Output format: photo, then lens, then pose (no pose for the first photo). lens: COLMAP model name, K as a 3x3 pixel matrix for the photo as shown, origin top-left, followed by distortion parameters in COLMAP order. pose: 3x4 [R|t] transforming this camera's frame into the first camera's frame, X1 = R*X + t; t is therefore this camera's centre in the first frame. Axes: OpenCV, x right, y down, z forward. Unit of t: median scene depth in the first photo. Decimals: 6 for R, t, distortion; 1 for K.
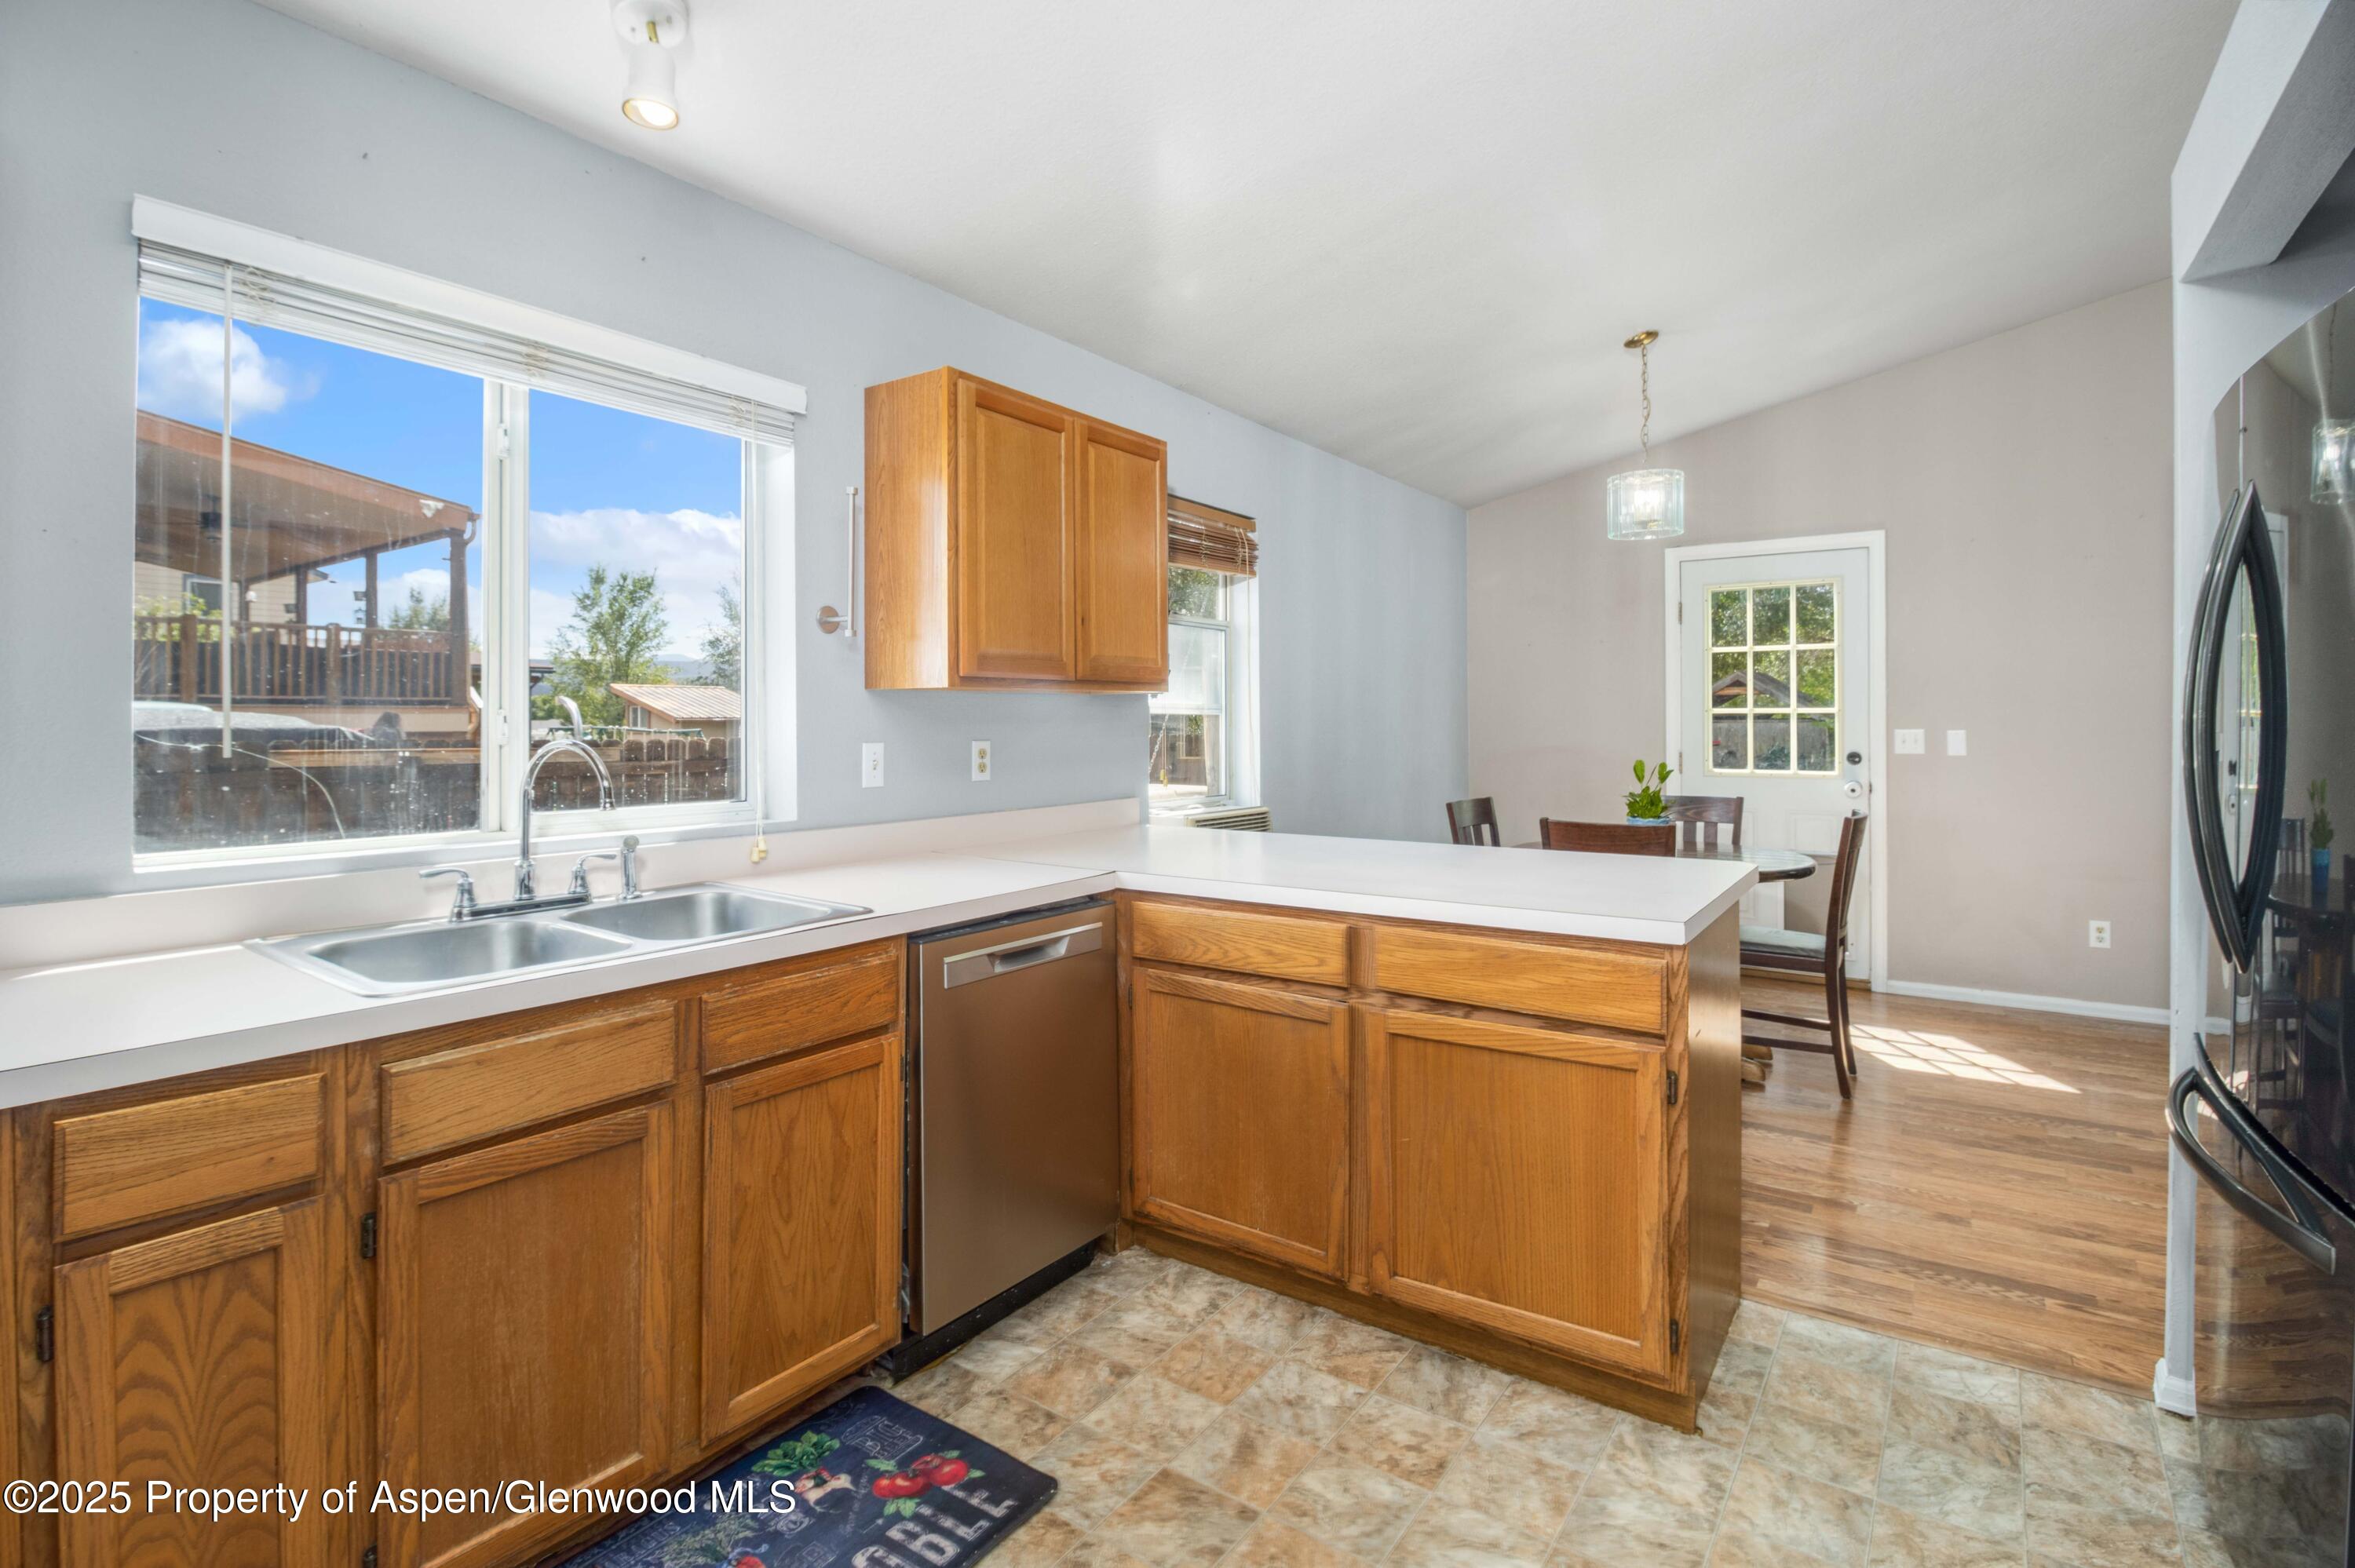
lens RADIAL K [[1109.6, 0, 1170.7], [0, 1109.6, 727.0], [0, 0, 1]] dist [0.000327, 0.000024]
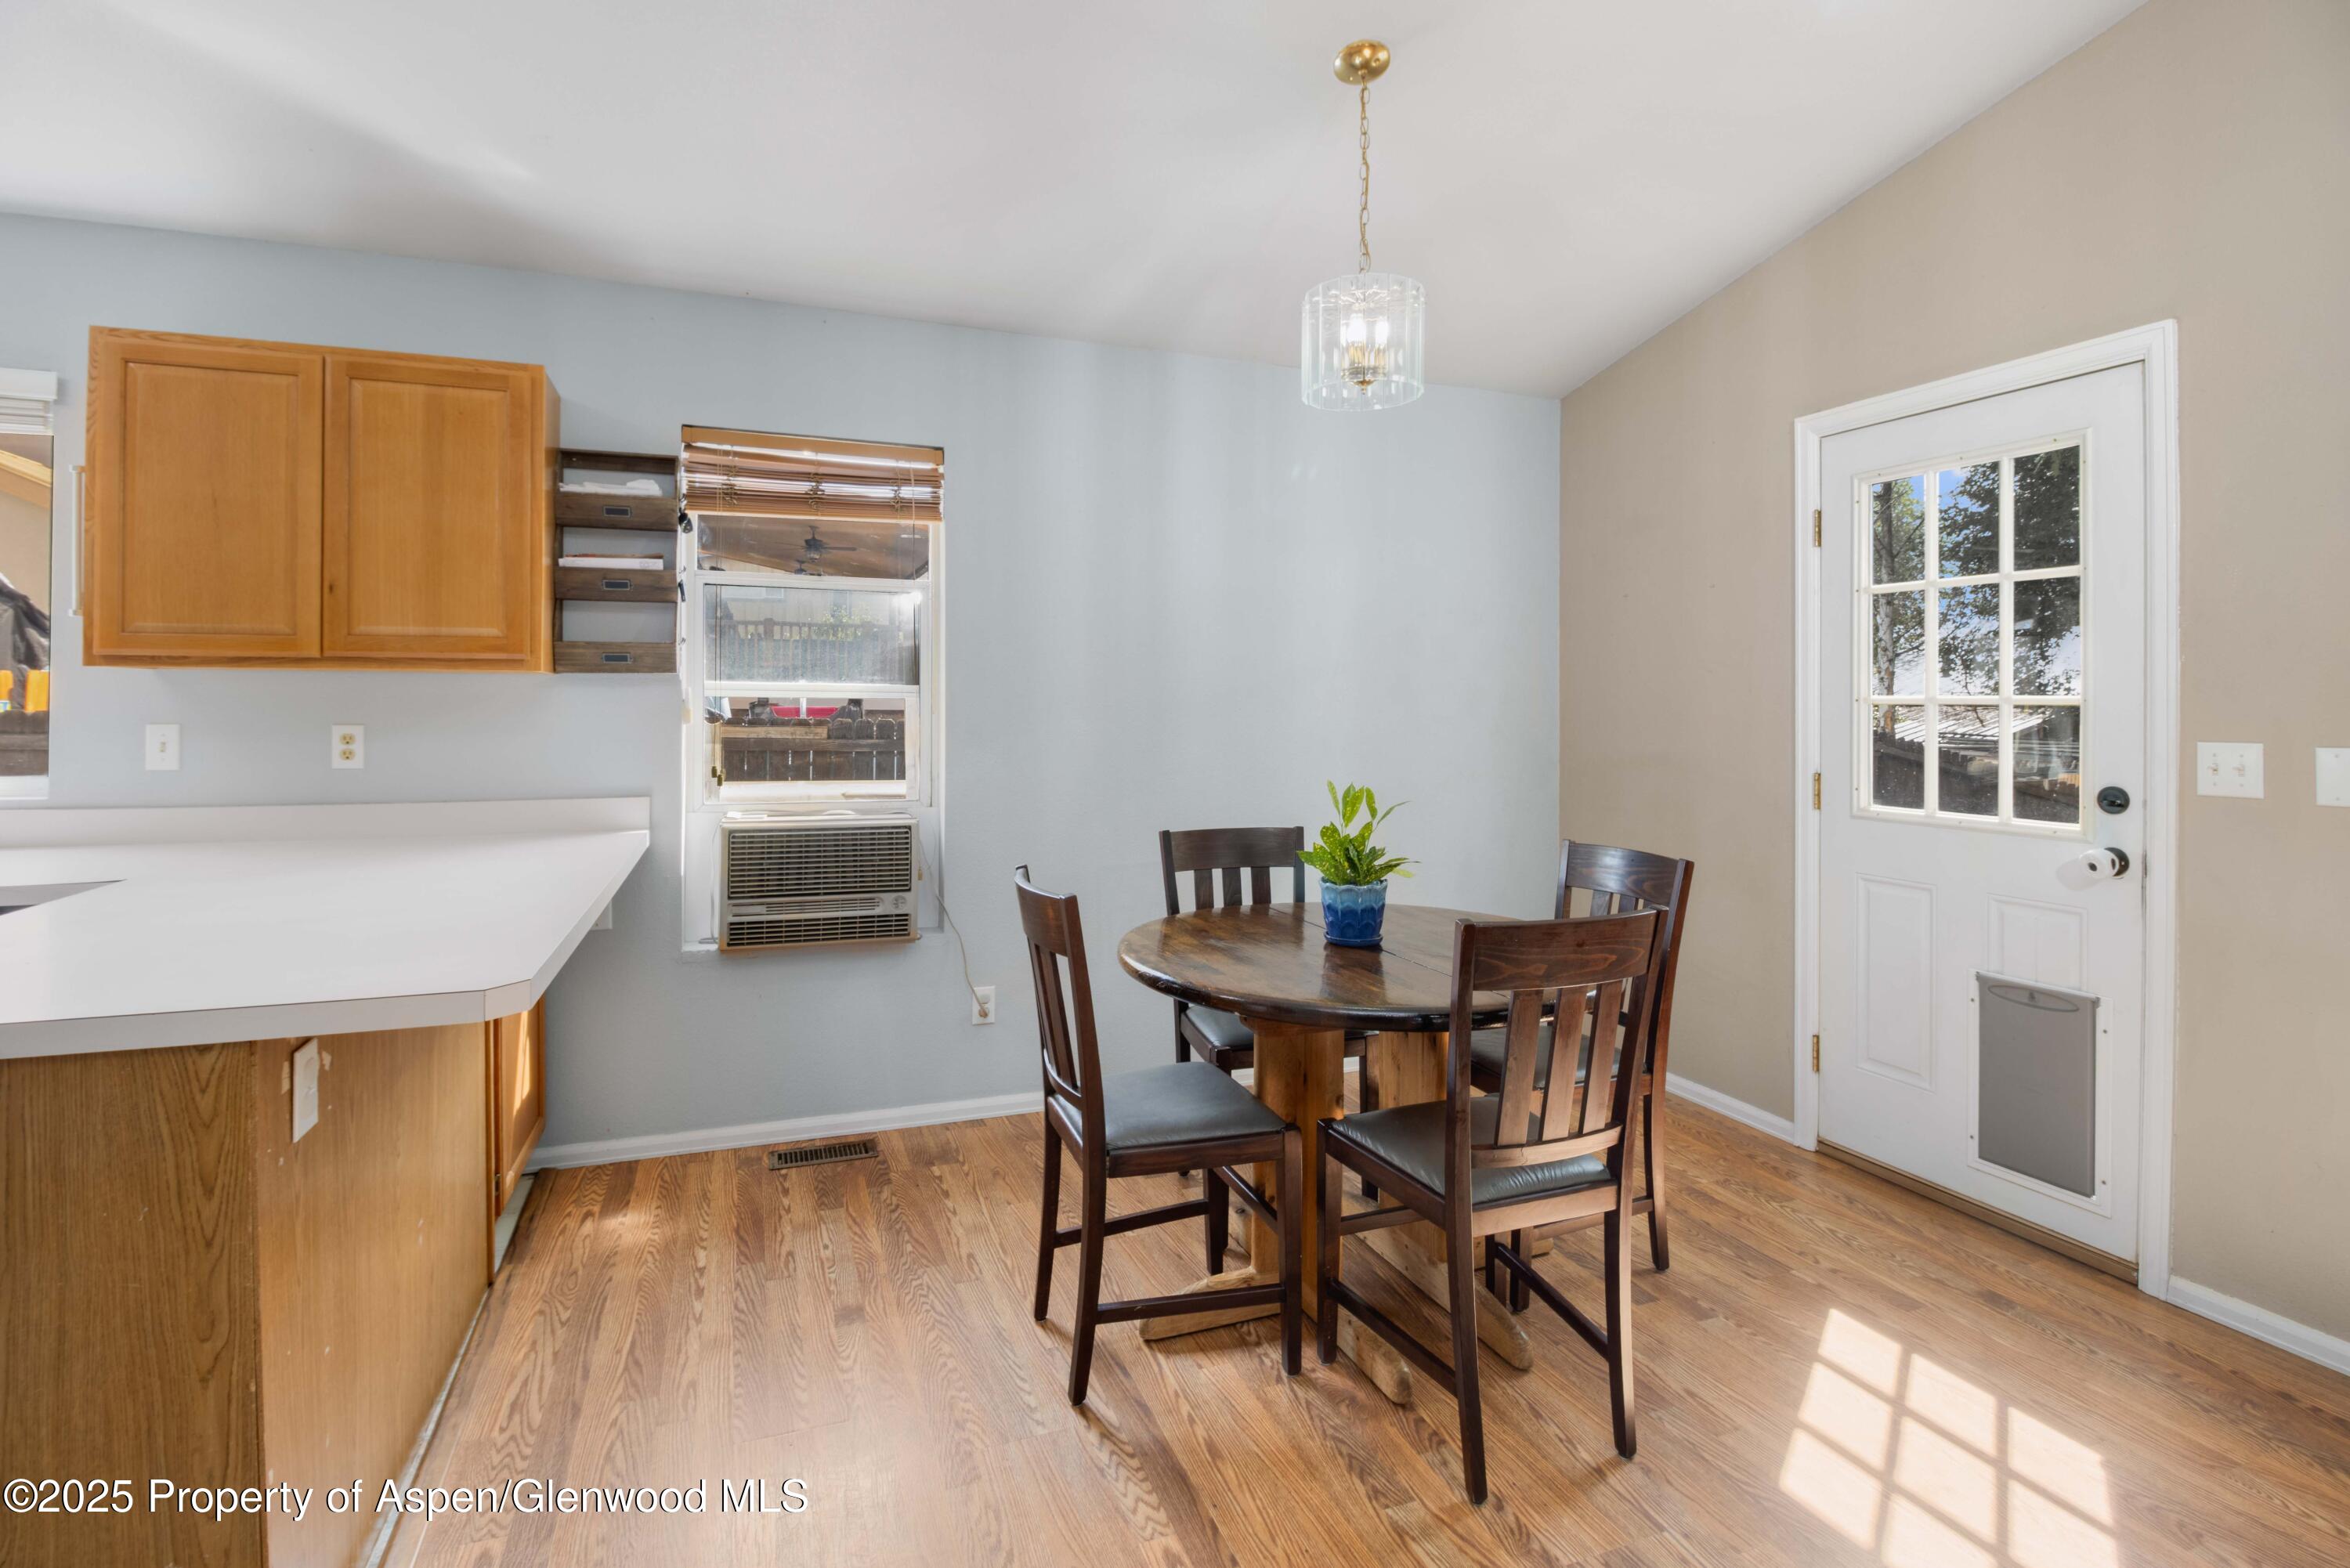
lens RADIAL K [[1166.5, 0, 1183.5], [0, 1166.5, 707.6], [0, 0, 1]] dist [-0.024094, -0.000530]
pose [[0.829823, 0.012083, -0.557896, 0.563367], [-0.013175, 0.999911, 0.002059, -0.007795], [0.557871, 0.005642, 0.829908, 0.363741]]
